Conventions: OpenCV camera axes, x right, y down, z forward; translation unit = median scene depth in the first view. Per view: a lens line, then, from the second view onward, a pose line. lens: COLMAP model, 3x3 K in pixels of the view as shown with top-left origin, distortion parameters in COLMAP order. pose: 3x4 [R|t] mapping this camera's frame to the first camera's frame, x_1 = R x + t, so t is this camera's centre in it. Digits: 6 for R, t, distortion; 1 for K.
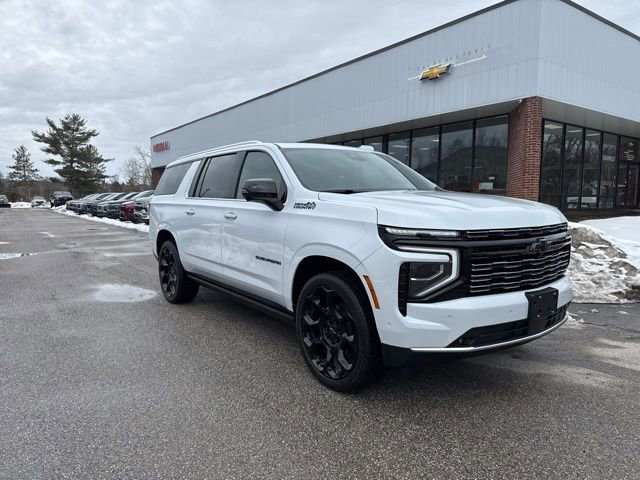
lens RADIAL K [[455.9, 0, 316.0], [0, 455.9, 239.4], [0, 0, 1]] dist [0.030215, -0.028180]
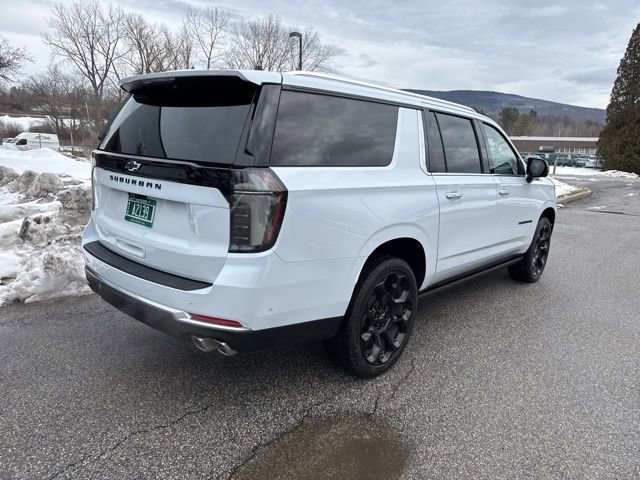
lens RADIAL K [[455.9, 0, 323.4], [0, 455.9, 240.0], [0, 0, 1]] dist [0.030215, -0.028180]
pose [[-0.221615, -0.200026, 0.954398, -1.034380], [0.033900, 0.976563, 0.212543, -0.169064], [-0.974545, 0.079457, -0.209640, 1.546751]]
